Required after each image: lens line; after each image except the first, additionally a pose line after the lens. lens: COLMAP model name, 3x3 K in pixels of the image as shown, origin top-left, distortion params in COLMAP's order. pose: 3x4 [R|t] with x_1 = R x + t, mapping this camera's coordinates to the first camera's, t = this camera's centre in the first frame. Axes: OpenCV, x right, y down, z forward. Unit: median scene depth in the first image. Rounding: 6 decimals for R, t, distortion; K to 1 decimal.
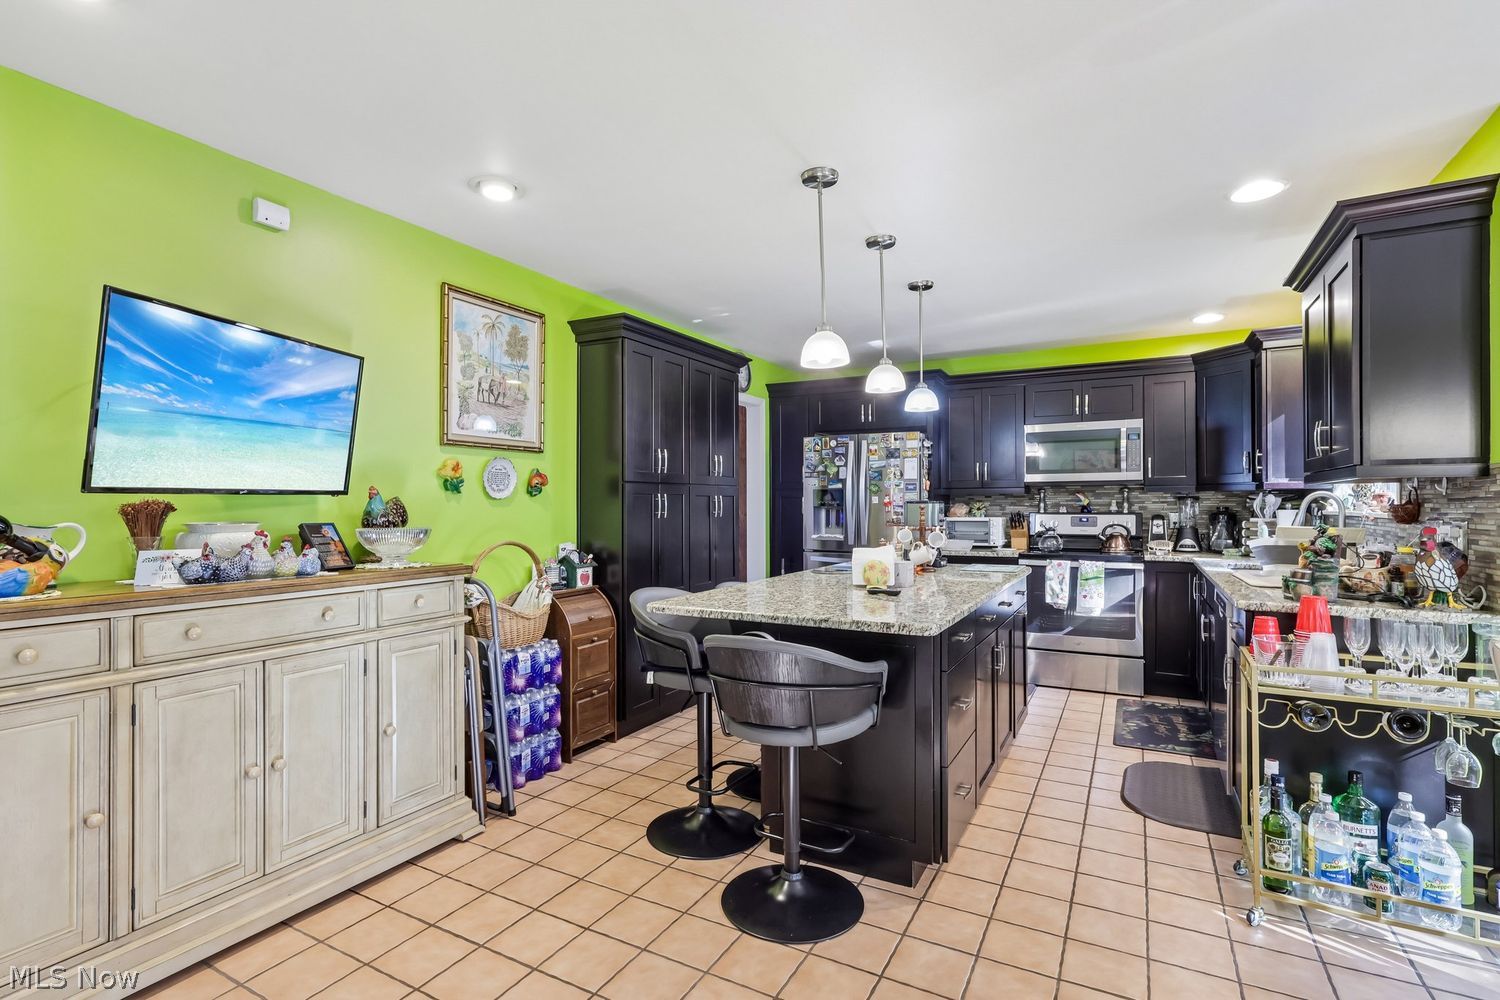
lens RADIAL K [[710.3, 0, 751.9], [0, 710.3, 514.8], [0, 0, 1]] dist [0.002079, -0.000154]
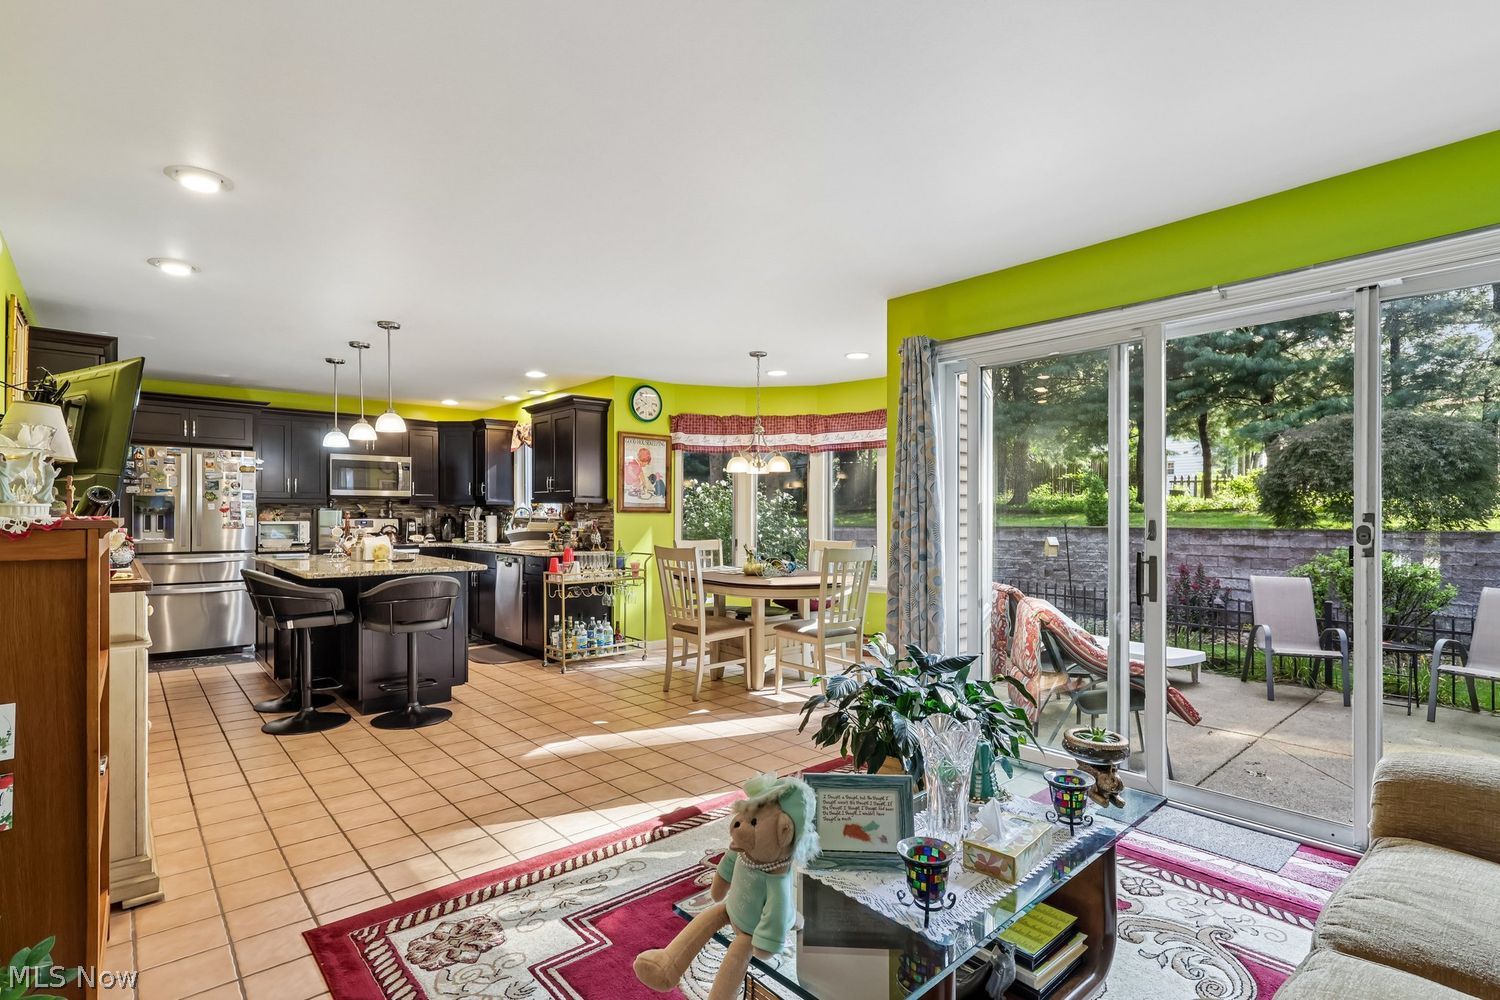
lens RADIAL K [[710.3, 0, 751.9], [0, 710.3, 514.8], [0, 0, 1]] dist [0.002079, -0.000154]
pose [[0.341677, 0.002954, 0.939813, -0.656852], [0.006884, 0.999960, -0.005645, 0.005516], [-0.939792, 0.008399, 0.341643, -0.237255]]
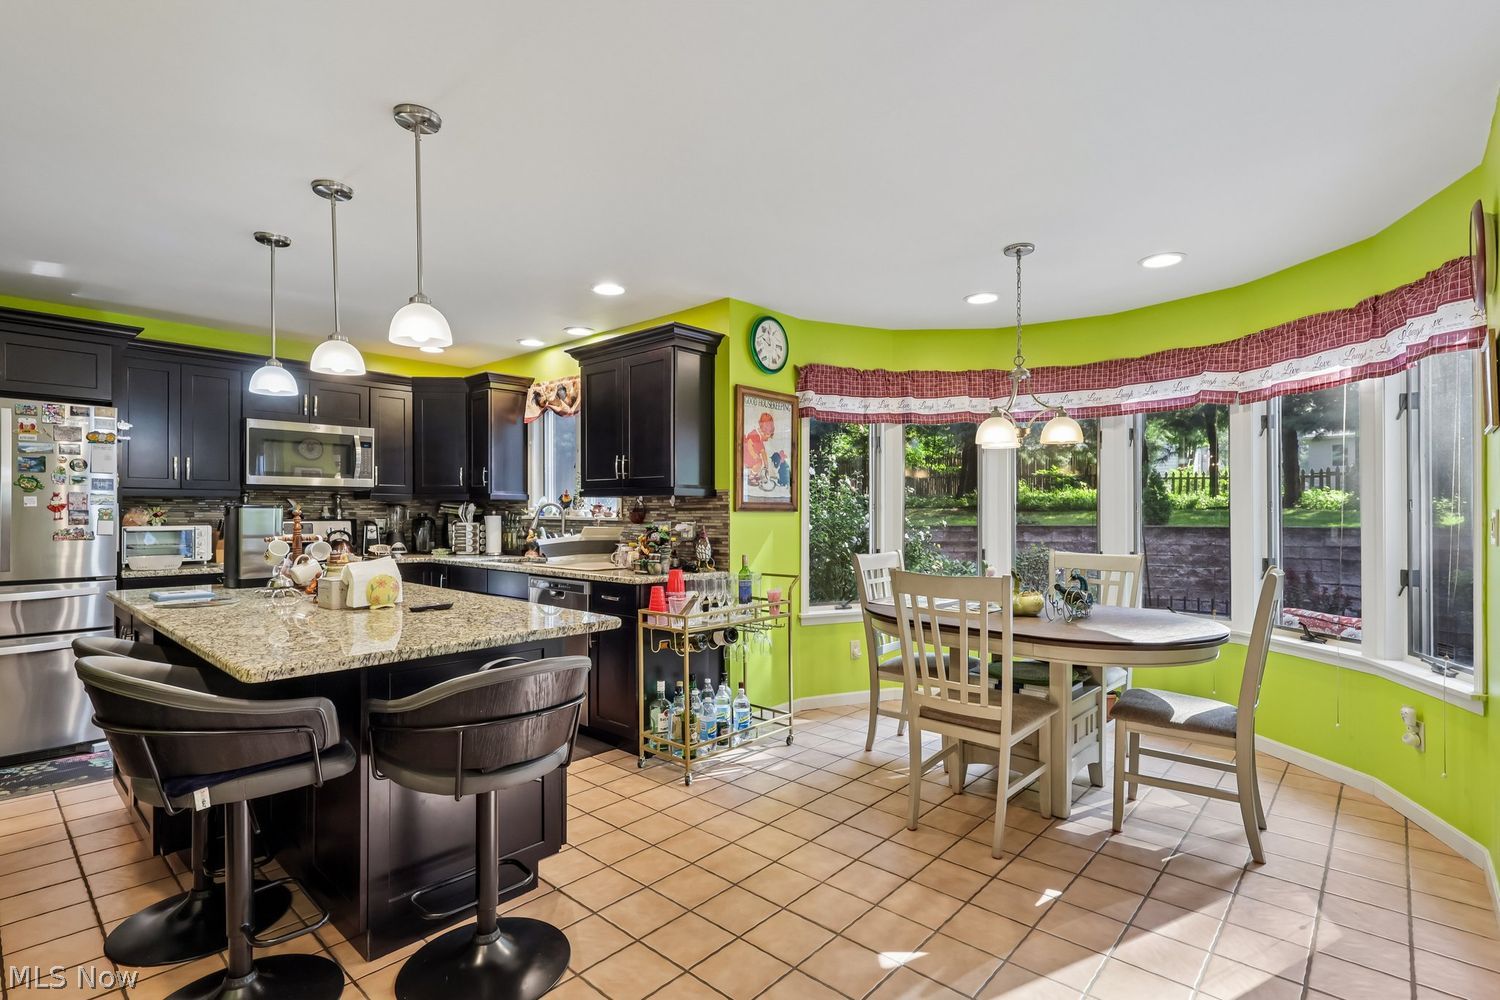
lens RADIAL K [[707.8, 0, 749.7], [0, 707.8, 509.9], [0, 0, 1]] dist [0.000513, -0.000423]
pose [[0.232410, 0.005885, 0.972600, -0.327759], [0.009290, 0.999923, -0.008270, -0.001804], [-0.972574, 0.010957, 0.232337, 0.220345]]
